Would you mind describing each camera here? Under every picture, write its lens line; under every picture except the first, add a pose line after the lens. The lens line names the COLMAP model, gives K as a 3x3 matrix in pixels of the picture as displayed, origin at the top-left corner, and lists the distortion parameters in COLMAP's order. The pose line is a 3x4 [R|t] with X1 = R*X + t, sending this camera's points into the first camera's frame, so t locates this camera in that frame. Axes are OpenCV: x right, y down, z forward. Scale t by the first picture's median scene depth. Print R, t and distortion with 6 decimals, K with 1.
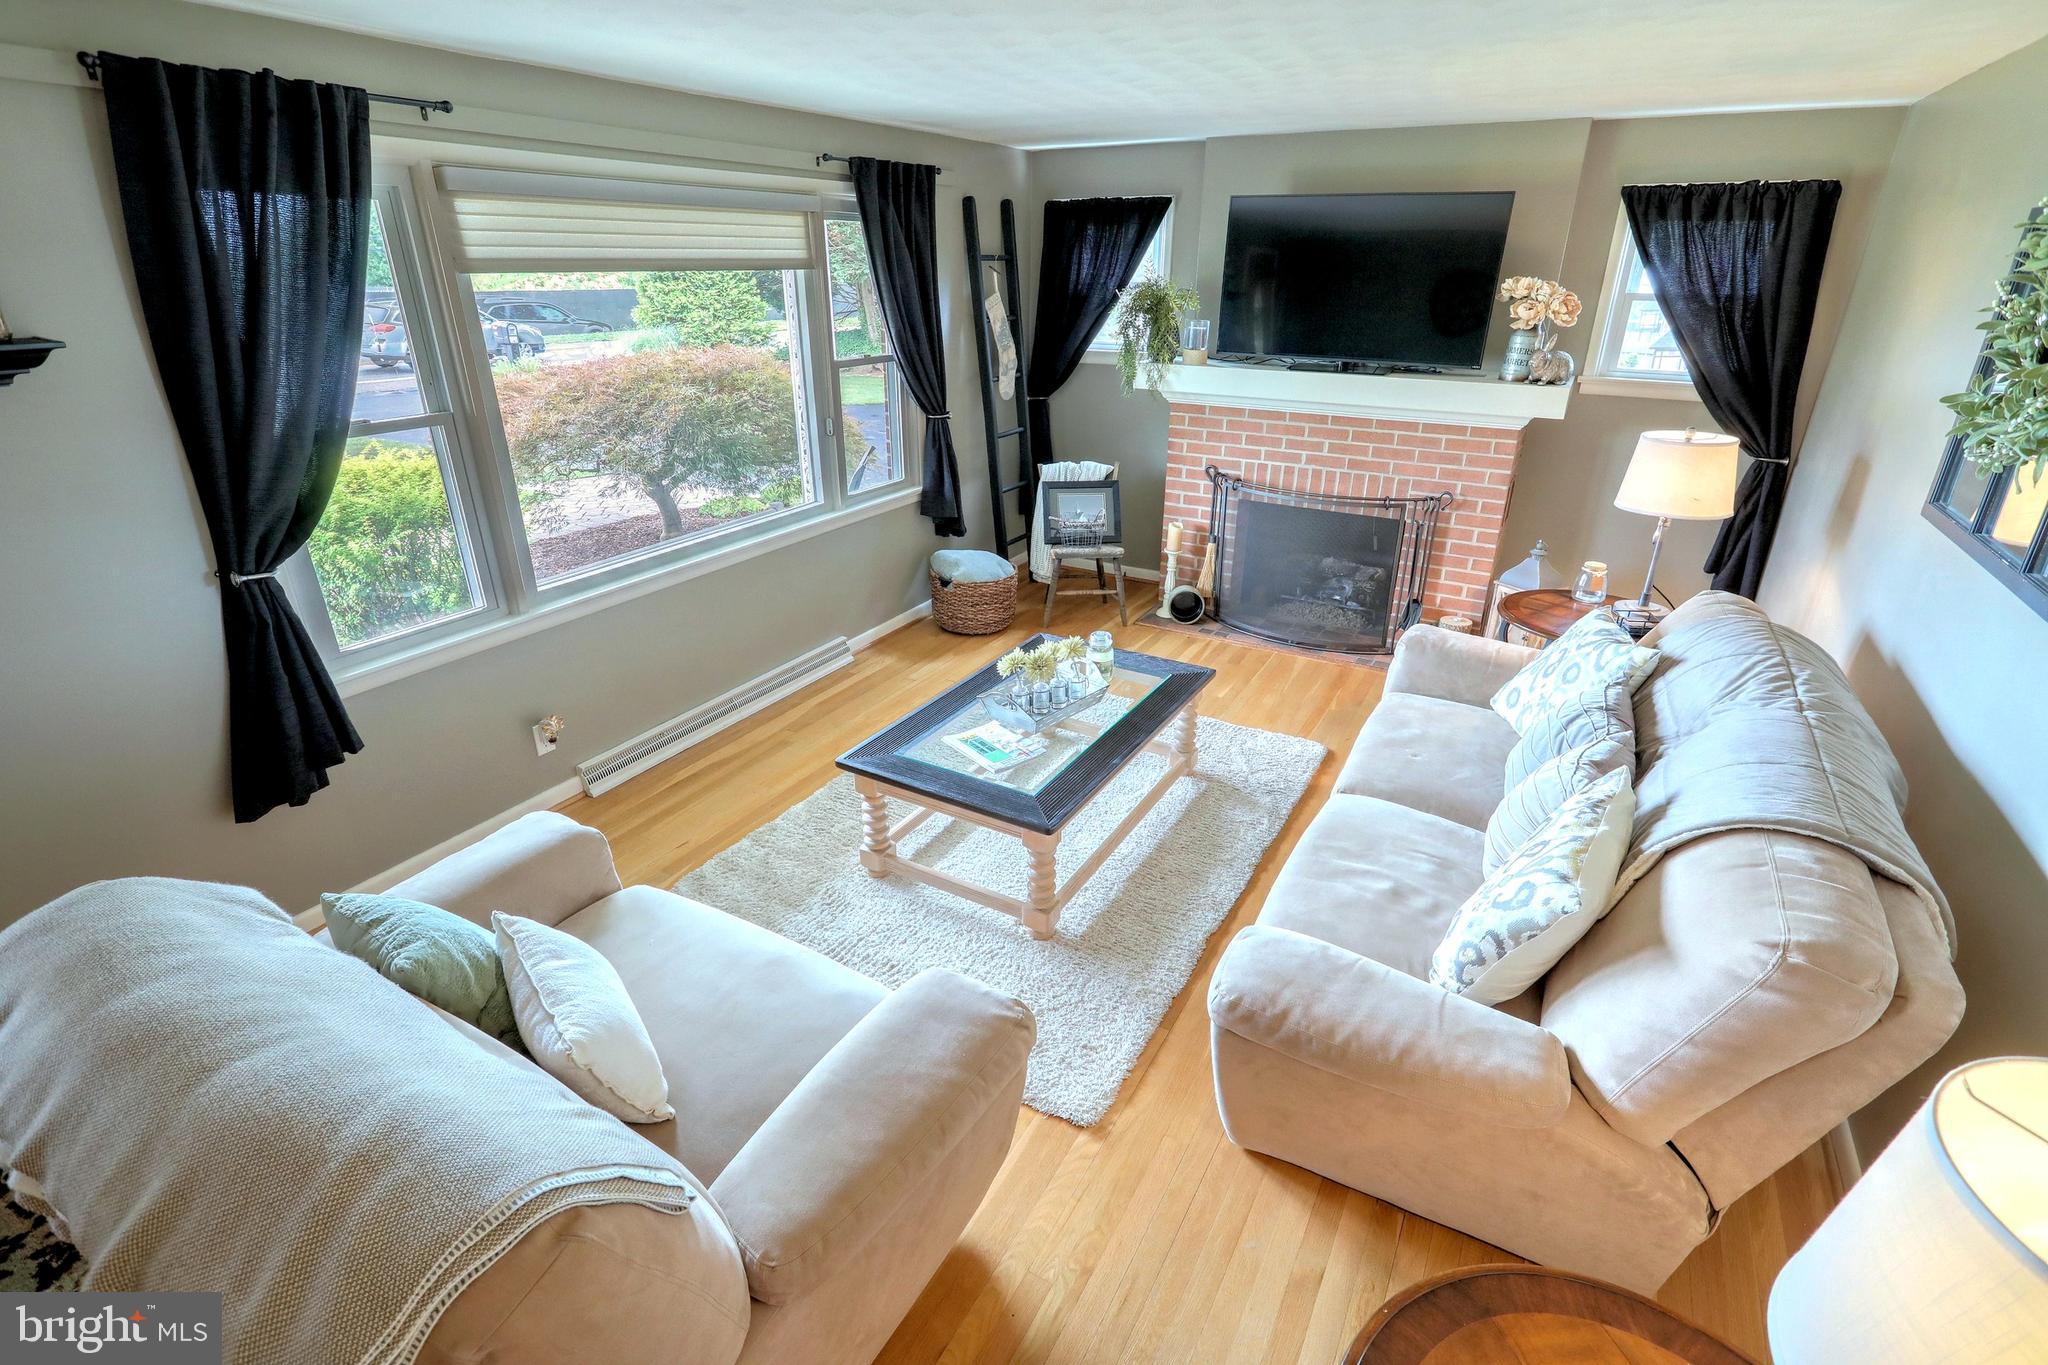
lens RADIAL K [[977.8, 0, 1026.3], [0, 977.8, 680.0], [0, 0, 1]] dist [0.005991, 0.000006]
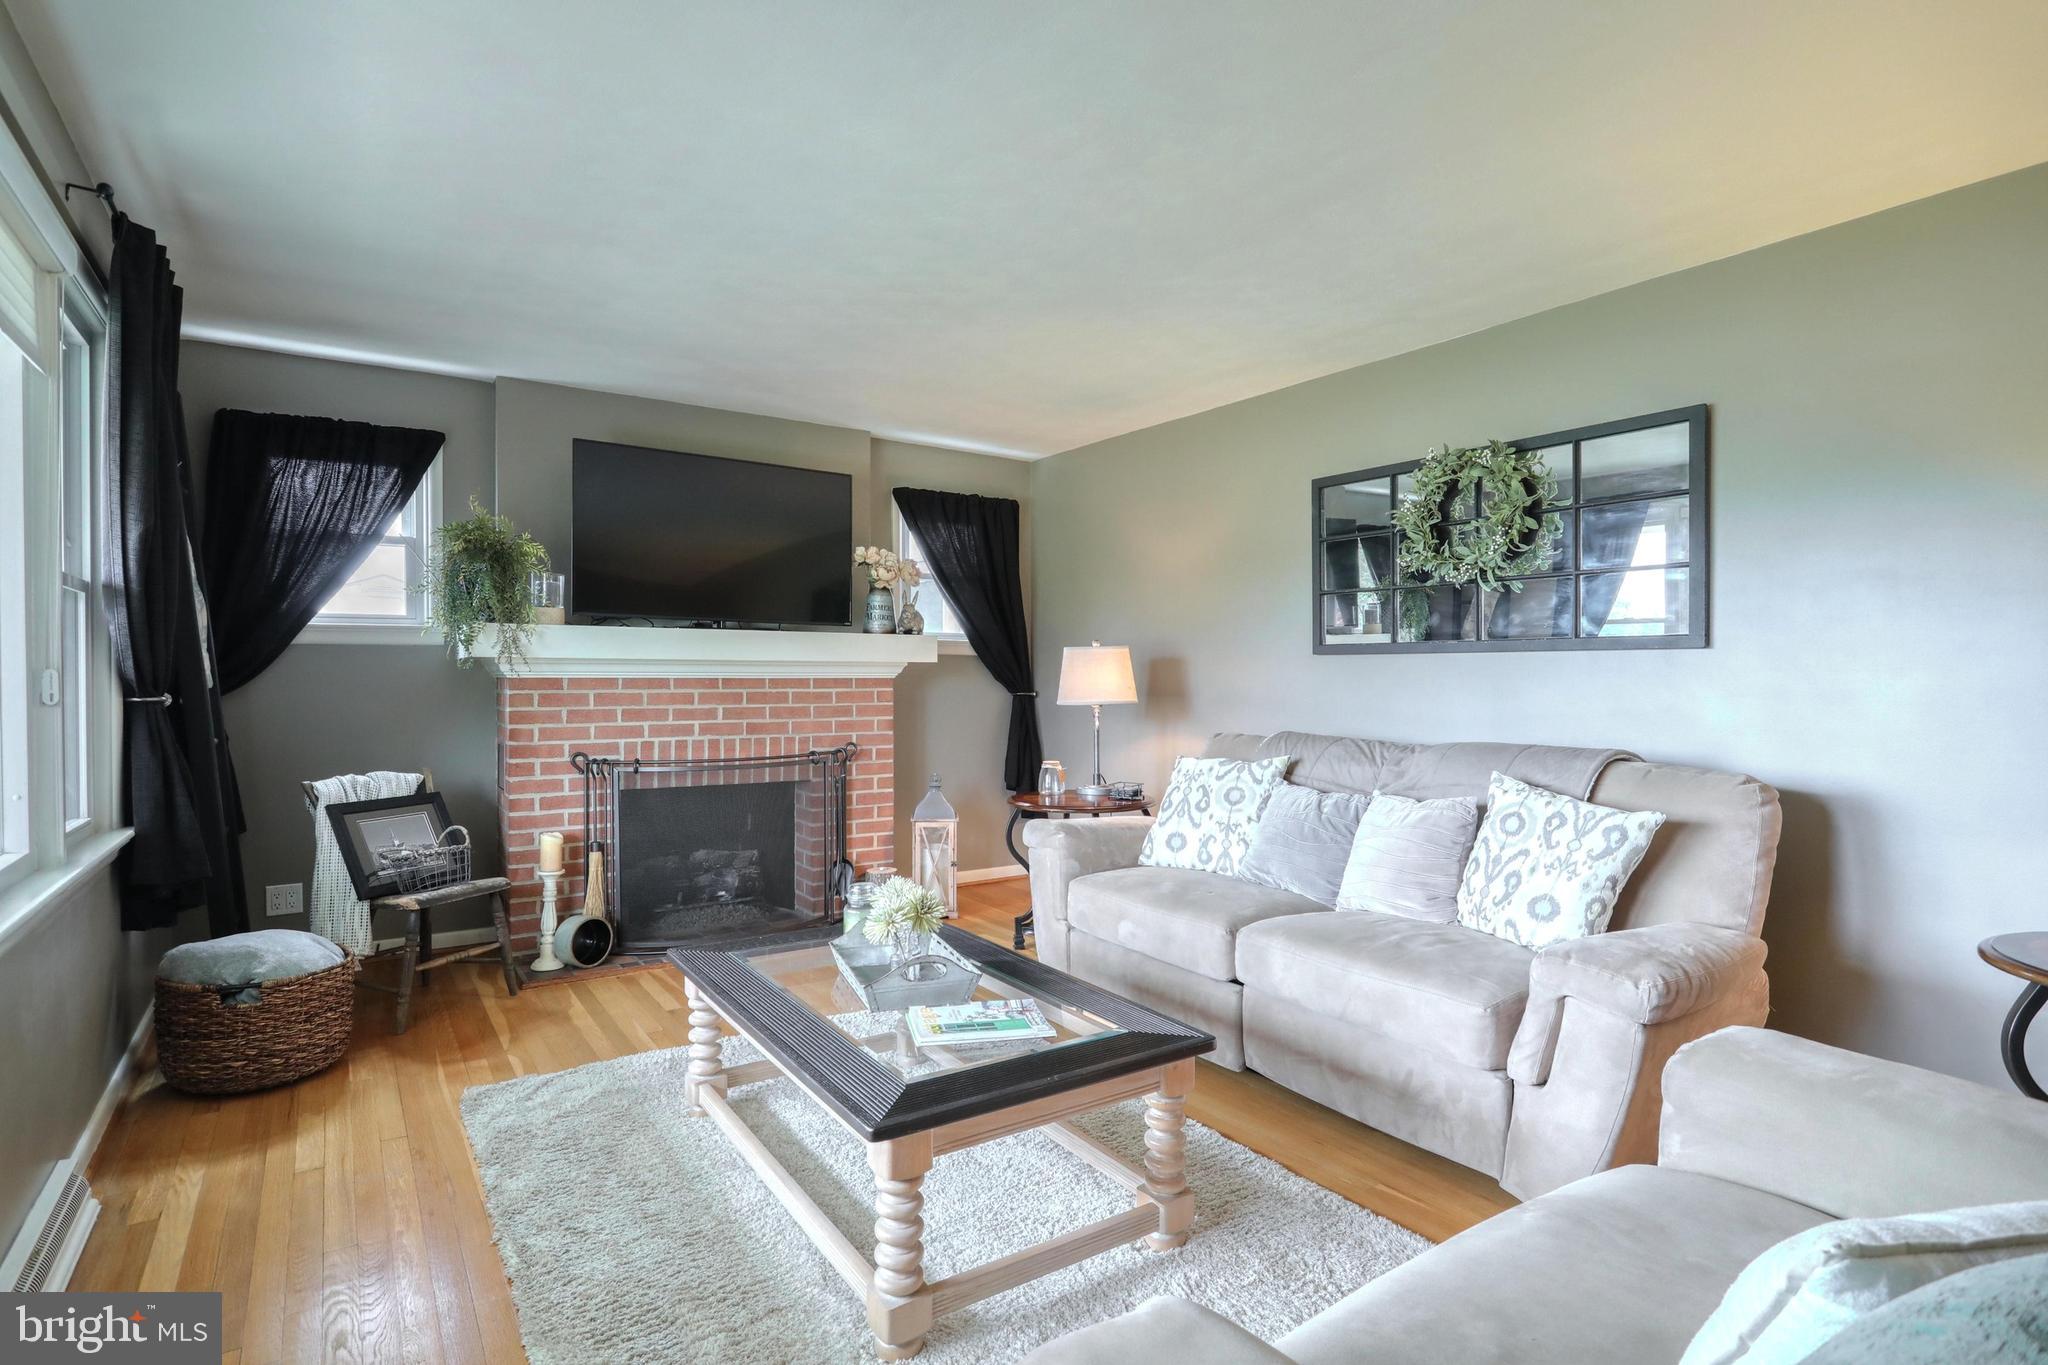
lens RADIAL K [[1028.9, 0, 1025.2], [0, 1028.9, 676.6], [0, 0, 1]] dist [-0.004349, 0.001499]
pose [[0.439083, -0.004335, 0.898436, -0.422924], [0.361802, 0.916176, -0.172399, -0.009015], [-0.822378, 0.400753, 0.403845, 0.400704]]
